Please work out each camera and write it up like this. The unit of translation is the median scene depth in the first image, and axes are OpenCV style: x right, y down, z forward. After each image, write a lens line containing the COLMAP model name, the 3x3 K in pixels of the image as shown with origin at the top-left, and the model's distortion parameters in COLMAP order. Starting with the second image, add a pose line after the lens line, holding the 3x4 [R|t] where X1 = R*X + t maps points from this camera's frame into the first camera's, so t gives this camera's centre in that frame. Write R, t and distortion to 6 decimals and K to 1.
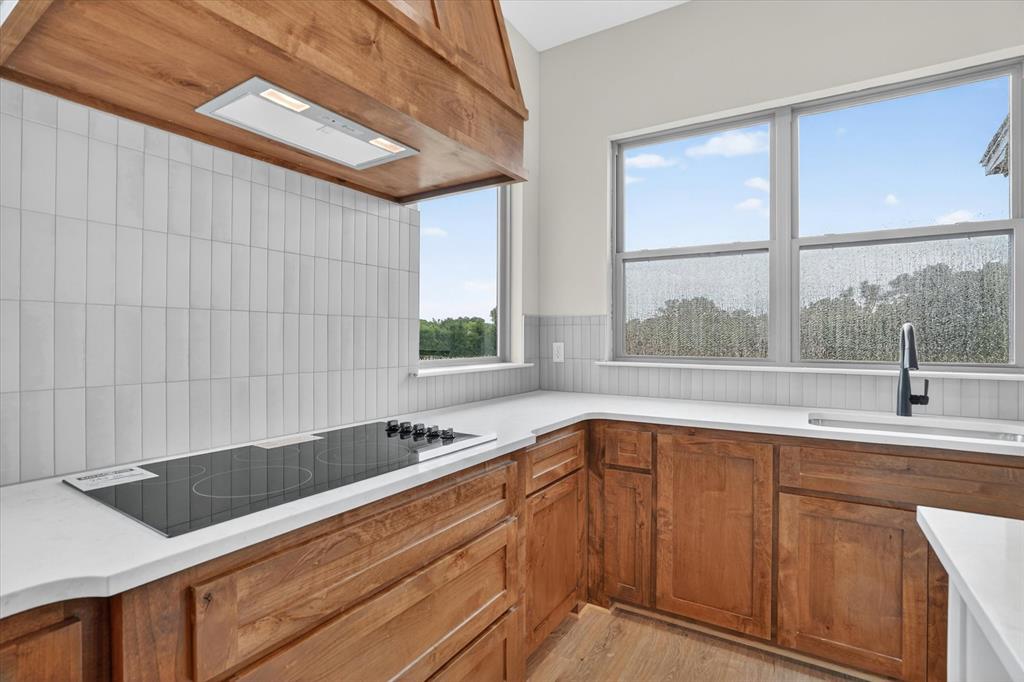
lens RADIAL K [[484.5, 0, 513.4], [0, 484.5, 338.6], [0, 0, 1]] dist [-0.042488, 0.007218]
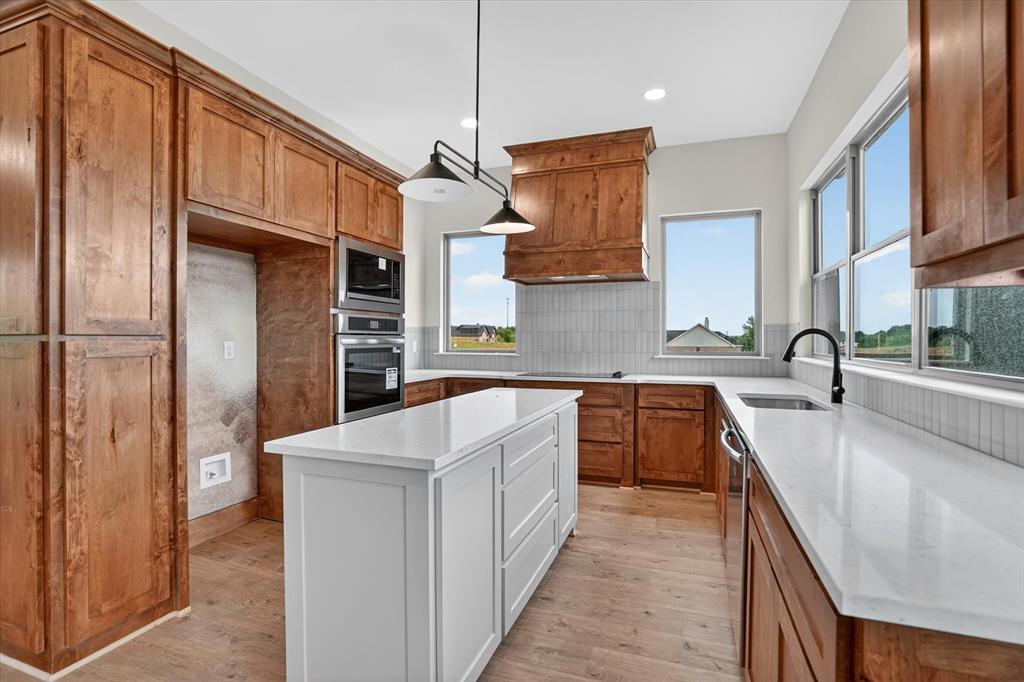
lens RADIAL K [[484.5, 0, 517.0], [0, 484.5, 343.2], [0, 0, 1]] dist [-0.042488, 0.007218]
pose [[0.214329, 0.001991, -0.976759, 2.387826], [-0.001169, 0.999998, 0.001781, 0.012813], [0.976761, 0.000760, 0.214331, -0.110206]]
